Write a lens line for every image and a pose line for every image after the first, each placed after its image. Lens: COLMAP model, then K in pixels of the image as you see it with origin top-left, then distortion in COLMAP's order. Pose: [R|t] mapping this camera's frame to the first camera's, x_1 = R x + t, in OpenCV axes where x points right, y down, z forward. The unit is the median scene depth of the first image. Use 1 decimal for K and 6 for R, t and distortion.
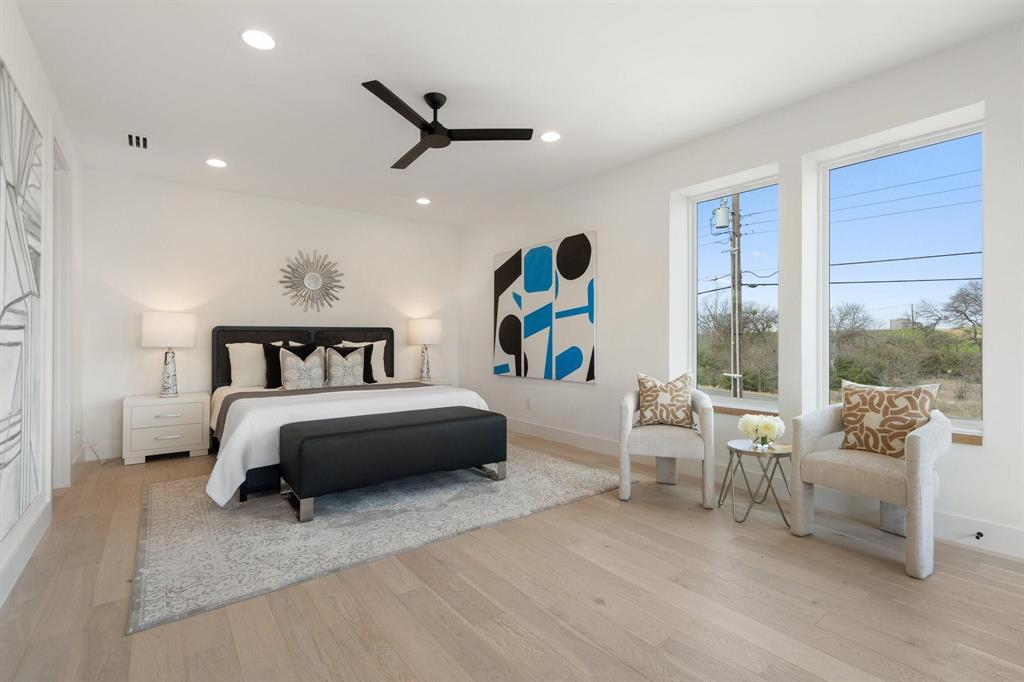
lens RADIAL K [[470.1, 0, 507.7], [0, 470.1, 336.5], [0, 0, 1]] dist [-0.003093, -0.000593]
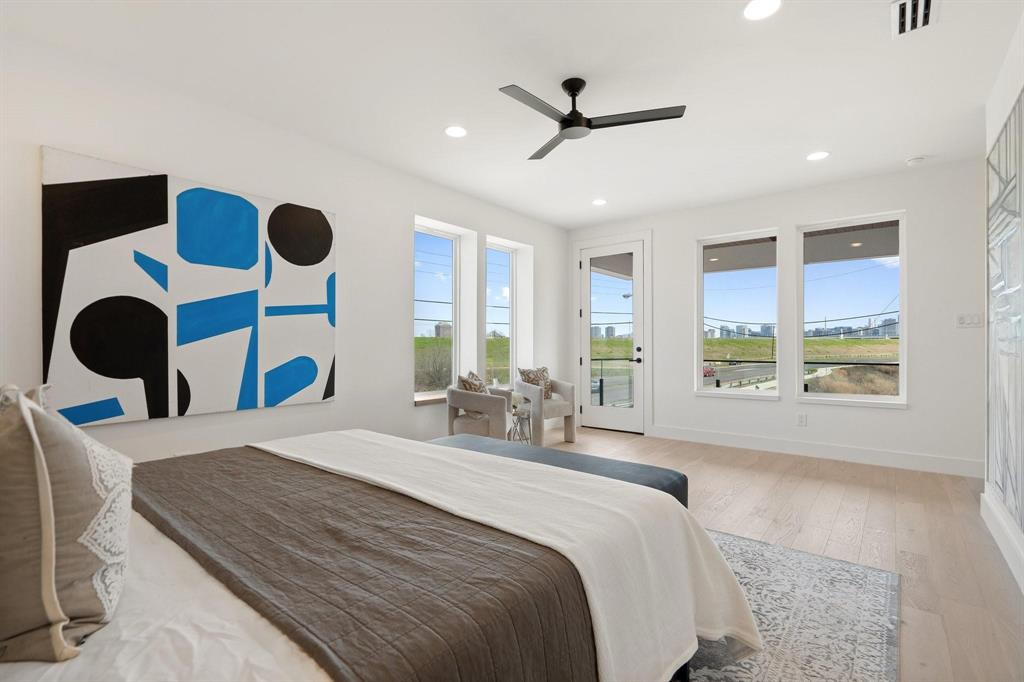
lens RADIAL K [[470.1, 0, 511.7], [0, 470.1, 345.3], [0, 0, 1]] dist [-0.003093, -0.000593]
pose [[-0.242648, 0.002658, 0.970111, -0.636251], [-0.003254, 0.999988, -0.003554, 0.005607], [-0.970109, -0.004019, -0.242637, 0.828423]]
